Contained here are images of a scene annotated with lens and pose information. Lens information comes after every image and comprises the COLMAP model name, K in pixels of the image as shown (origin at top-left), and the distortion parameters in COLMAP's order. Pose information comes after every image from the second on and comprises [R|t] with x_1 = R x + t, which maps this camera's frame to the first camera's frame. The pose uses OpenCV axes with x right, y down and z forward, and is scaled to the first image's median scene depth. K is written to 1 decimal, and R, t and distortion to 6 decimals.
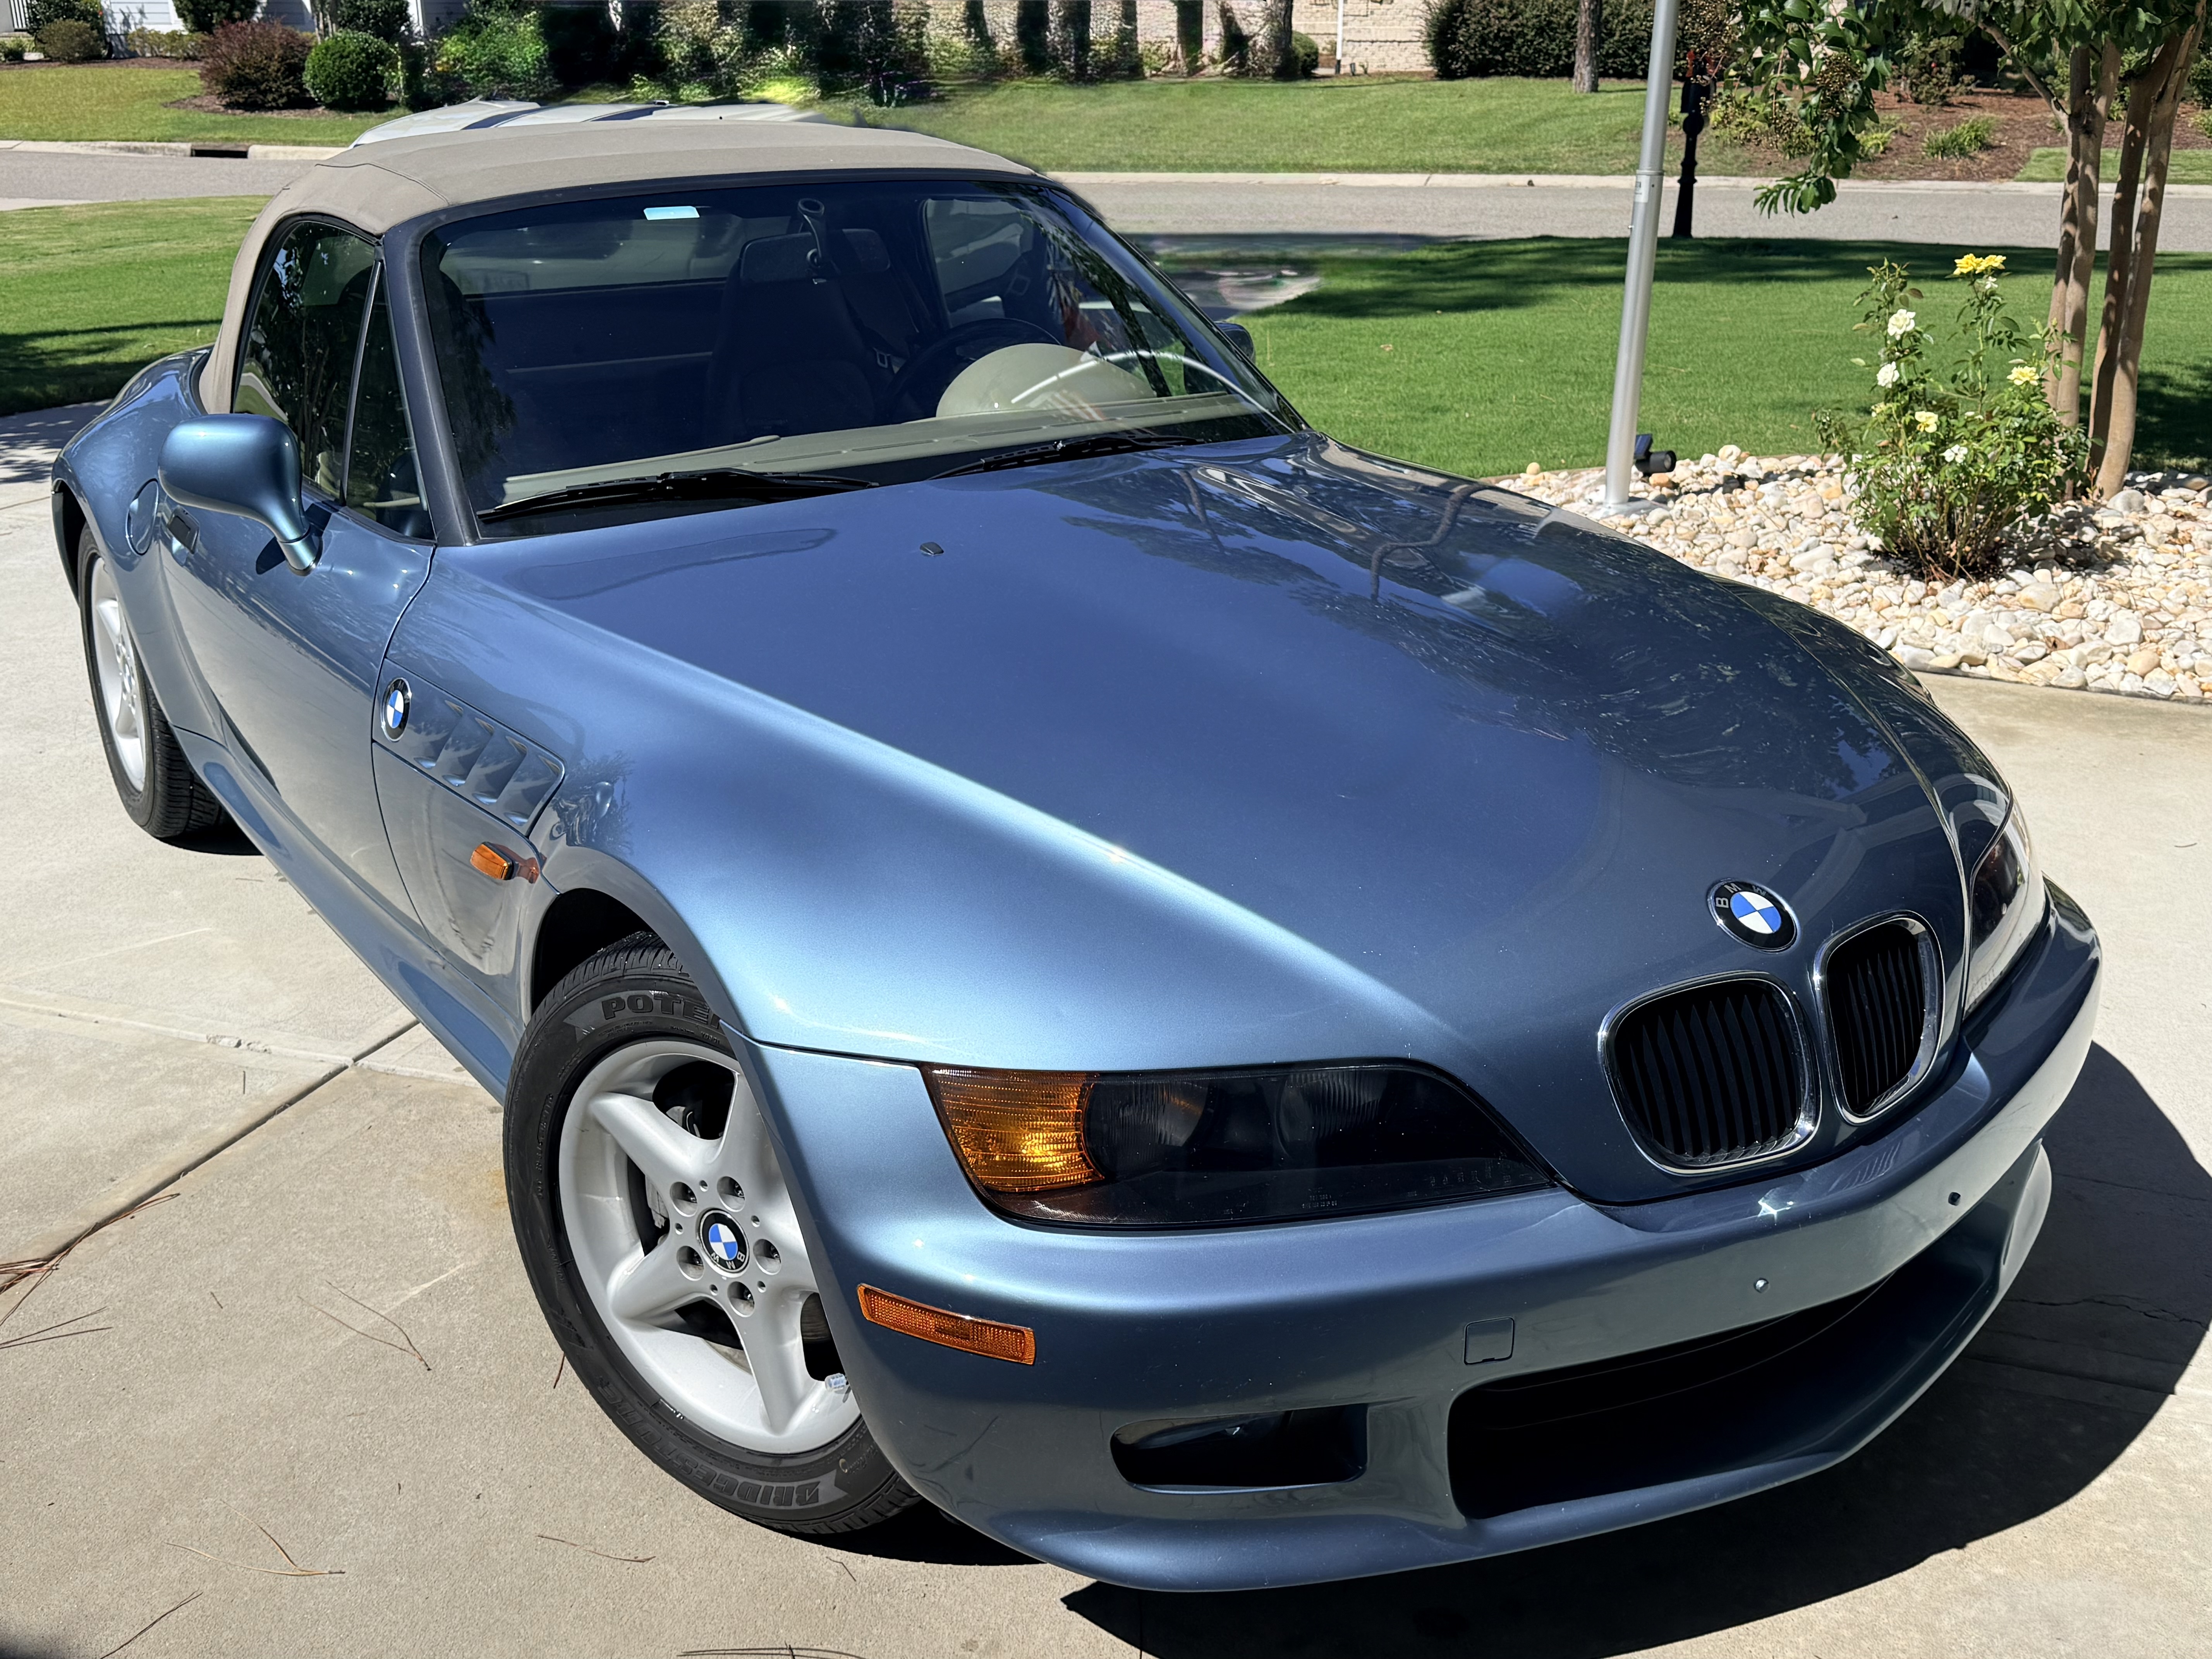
lens RADIAL K [[2259.7, 0, 1106.0], [0, 2259.7, 829.5], [0, 0, 1]] dist [-0.008623, -0.091924]
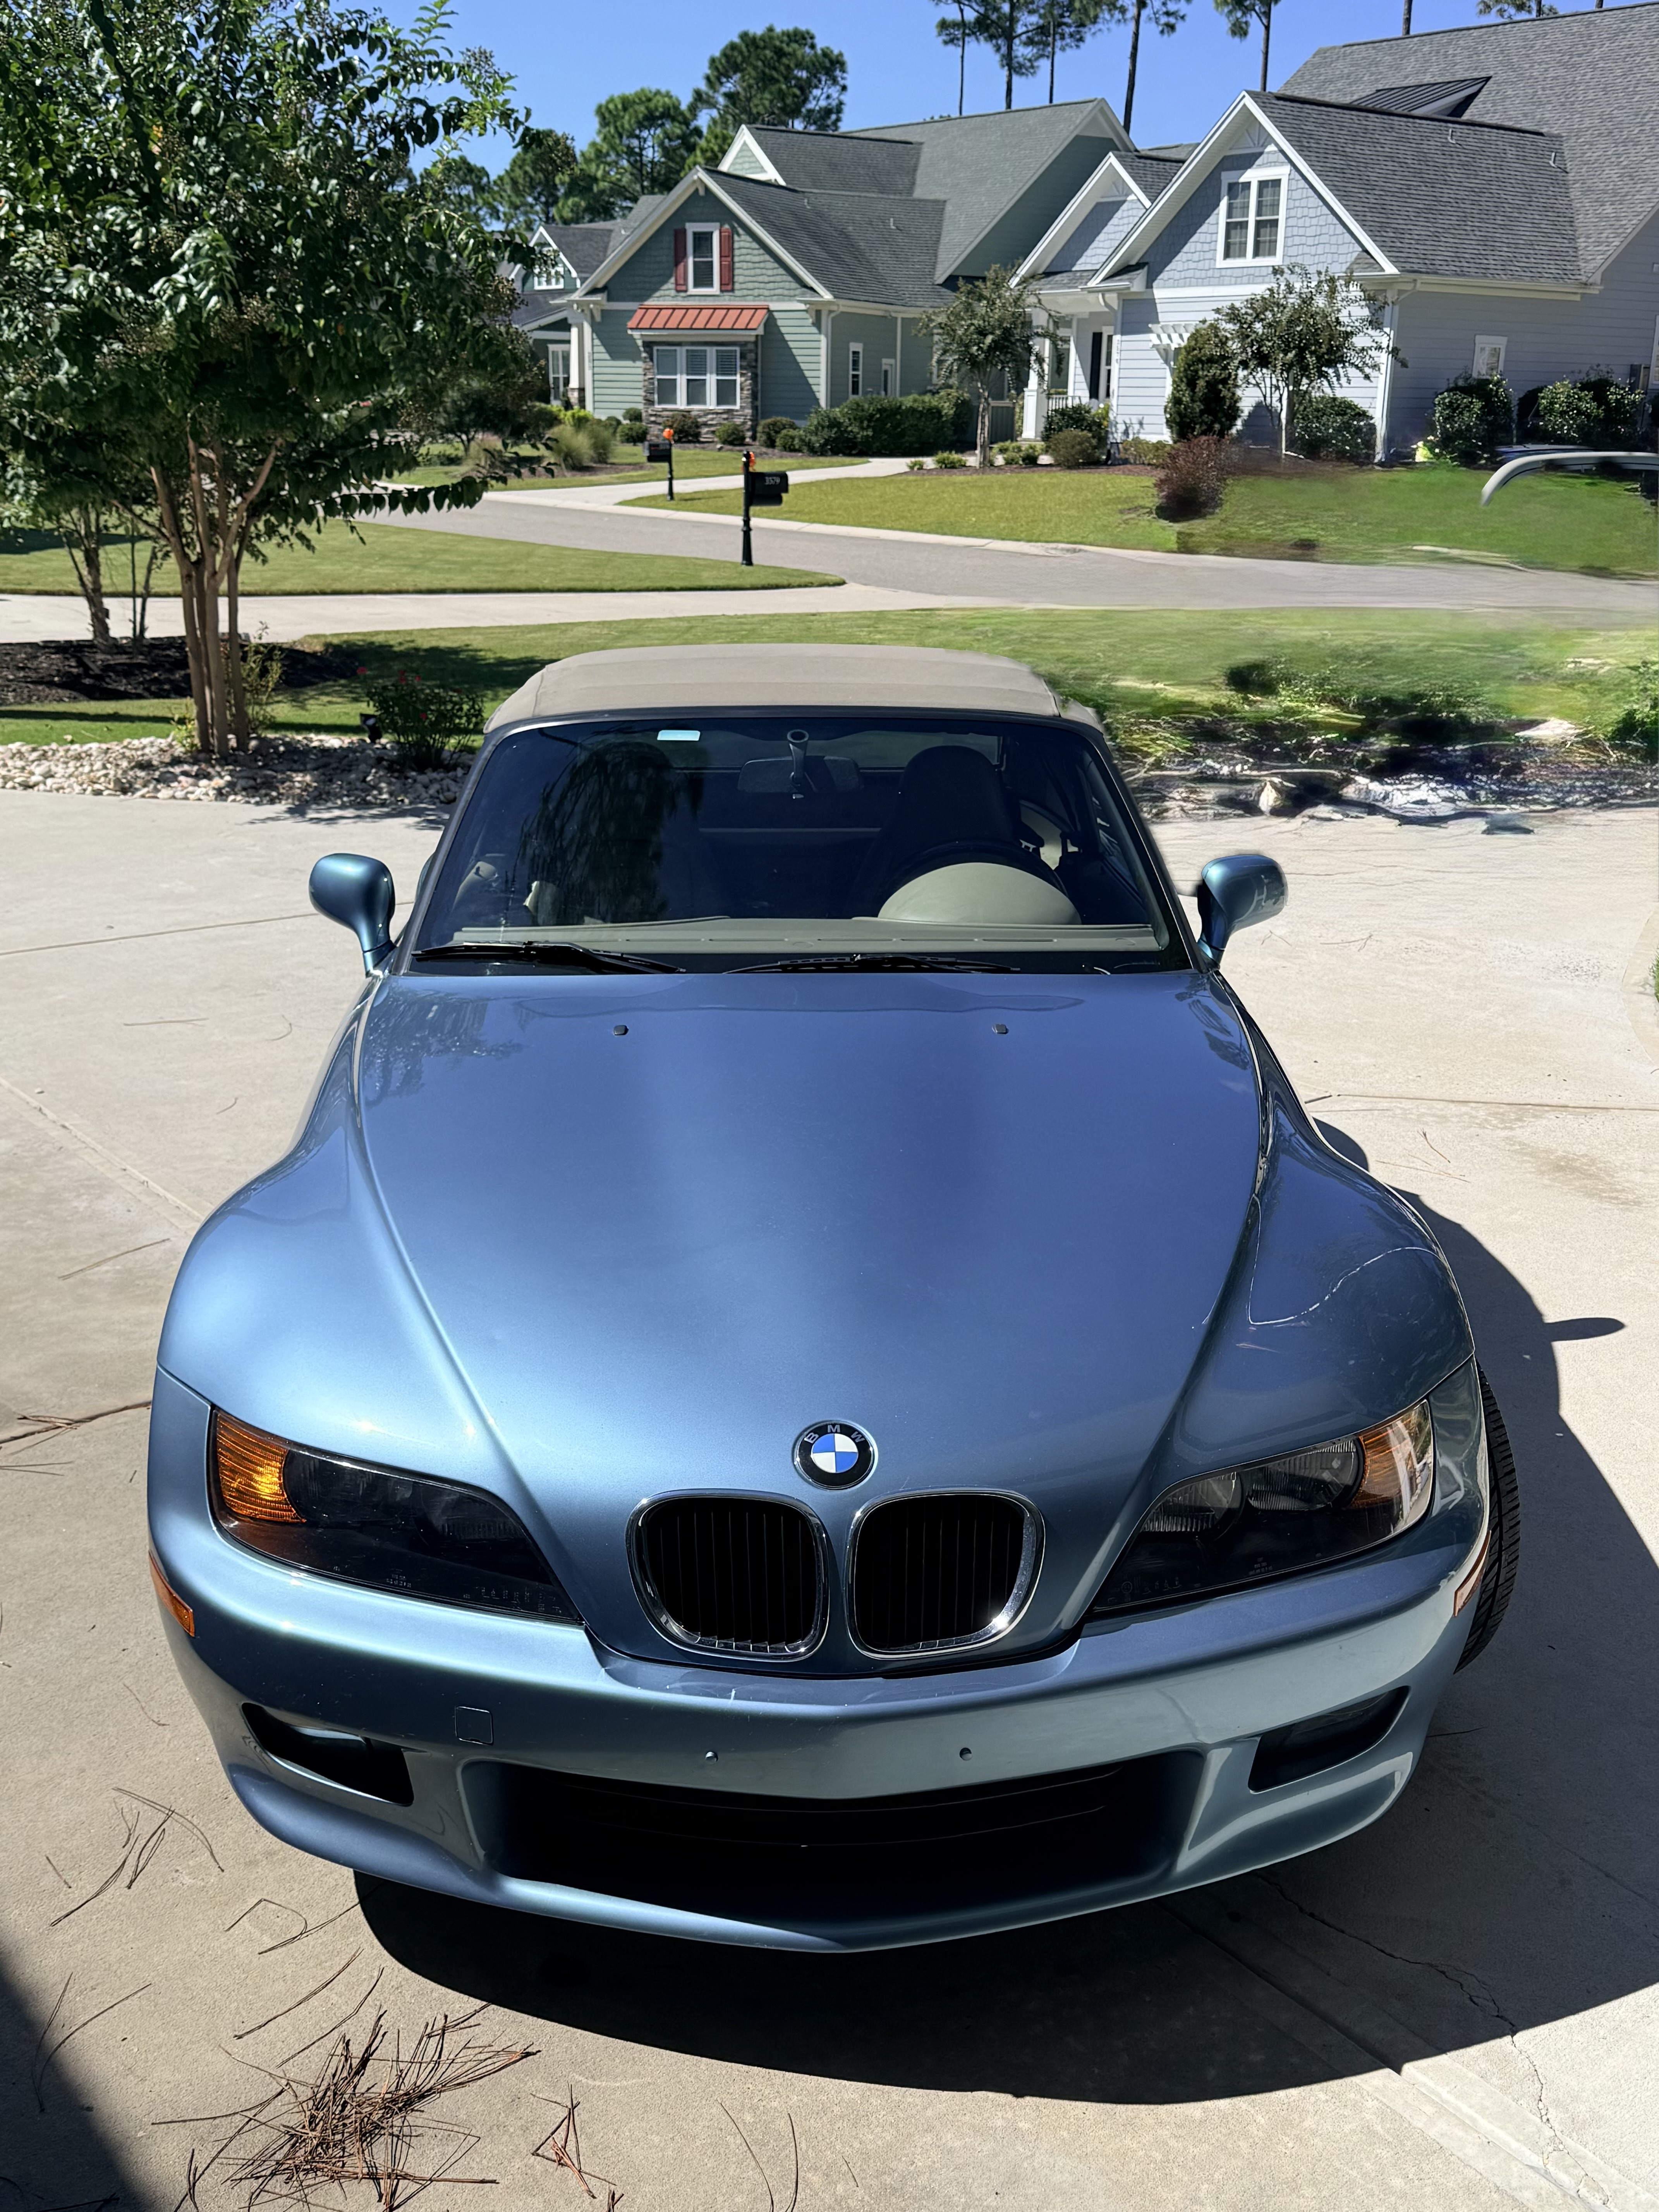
lens RADIAL K [[2259.7, 0, 829.5], [0, 2259.7, 1106.0], [0, 0, 1]] dist [-0.008623, -0.091924]
pose [[0.812718, 0.160731, -0.560049, 0.585232], [-0.180530, 0.983361, 0.020242, -0.104682], [0.553984, 0.084654, 0.828212, 0.016946]]
